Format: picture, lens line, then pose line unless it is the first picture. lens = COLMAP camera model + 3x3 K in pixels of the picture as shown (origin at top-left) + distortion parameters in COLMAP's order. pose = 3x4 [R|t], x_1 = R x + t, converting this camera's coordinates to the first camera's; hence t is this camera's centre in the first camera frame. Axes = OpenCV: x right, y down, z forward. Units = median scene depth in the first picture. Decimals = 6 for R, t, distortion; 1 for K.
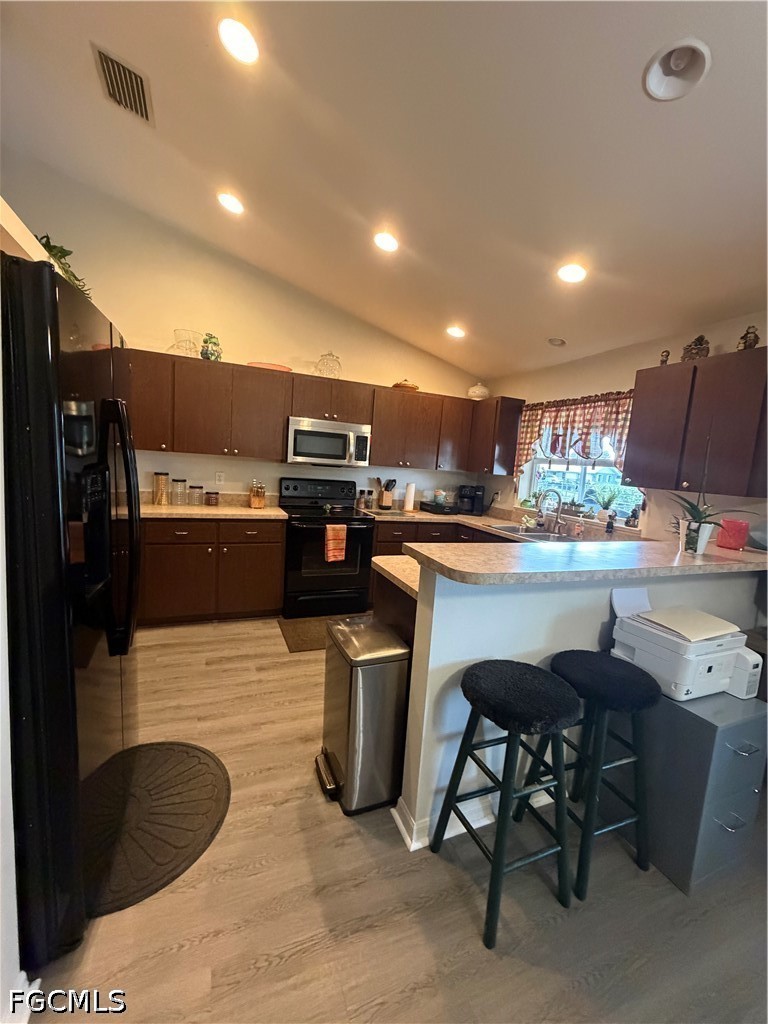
lens RADIAL K [[408.3, 0, 381.8], [0, 408.3, 510.6], [0, 0, 1]] dist [-0.002175, 0.000563]
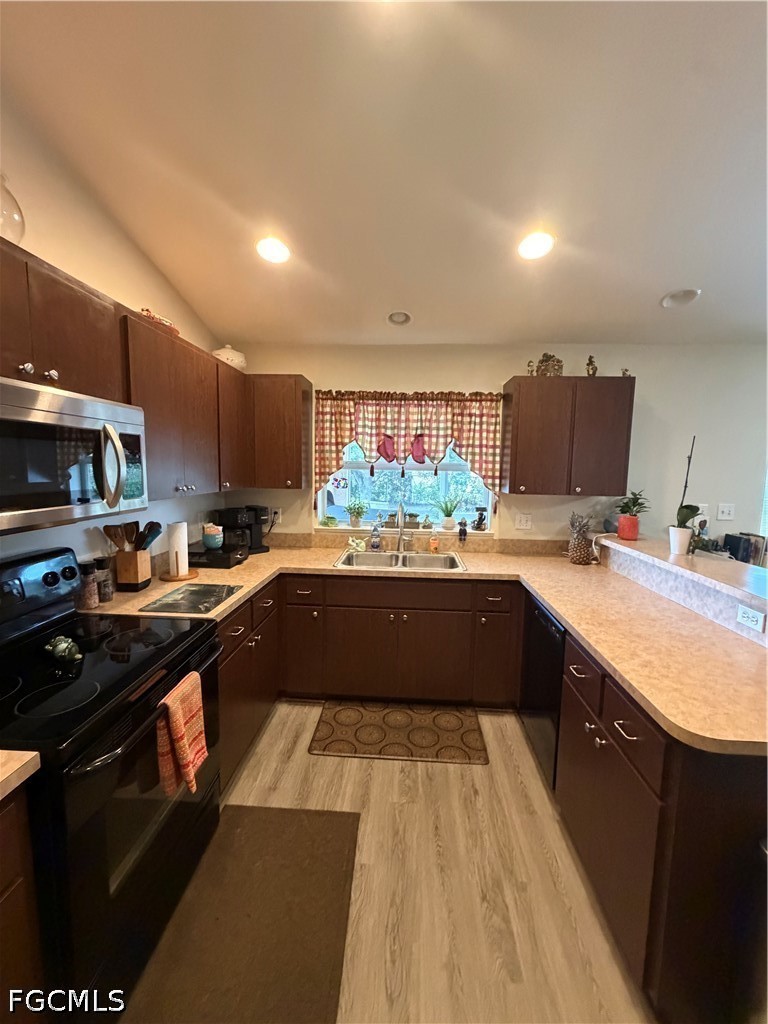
lens RADIAL K [[408.3, 0, 383.3], [0, 408.3, 513.0], [0, 0, 1]] dist [-0.002175, 0.000563]
pose [[0.424800, -0.168984, 0.889376, -0.378187], [0.118188, 0.984368, 0.130582, -0.160802], [-0.897539, 0.049642, 0.438131, 0.756132]]
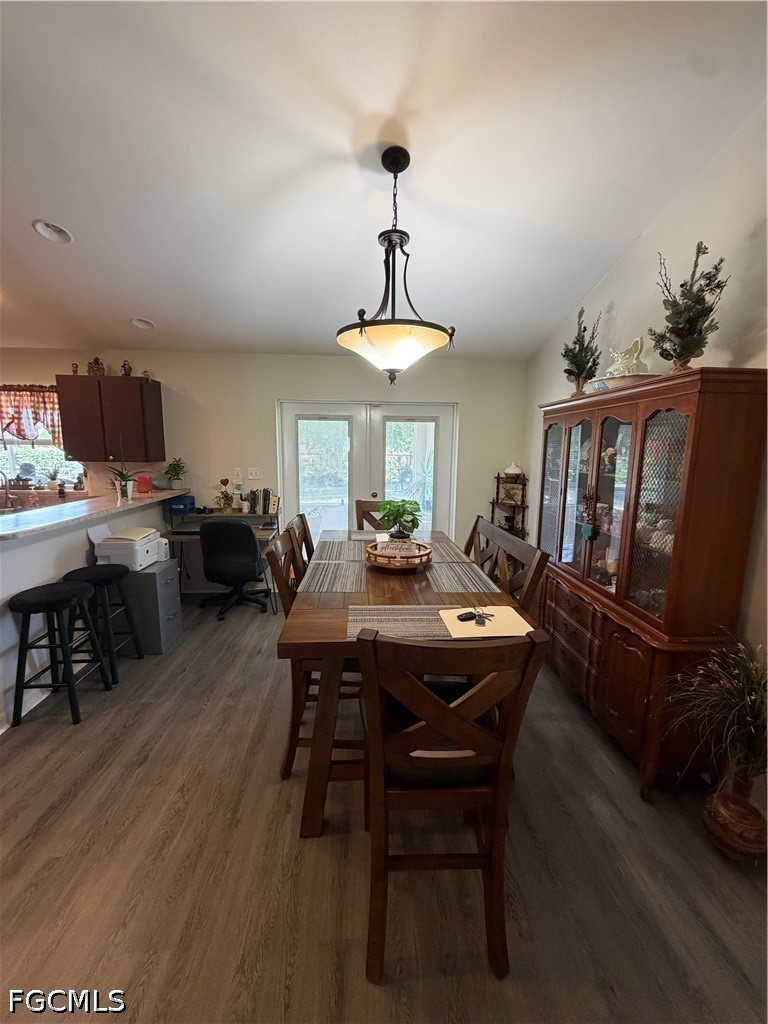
lens RADIAL K [[408.3, 0, 384.7], [0, 408.3, 510.4], [0, 0, 1]] dist [-0.002175, 0.000563]
pose [[0.323965, -0.215277, 0.921250, -0.307696], [0.120718, 0.975213, 0.185436, -0.022875], [-0.938336, 0.051137, 0.341923, -0.390870]]
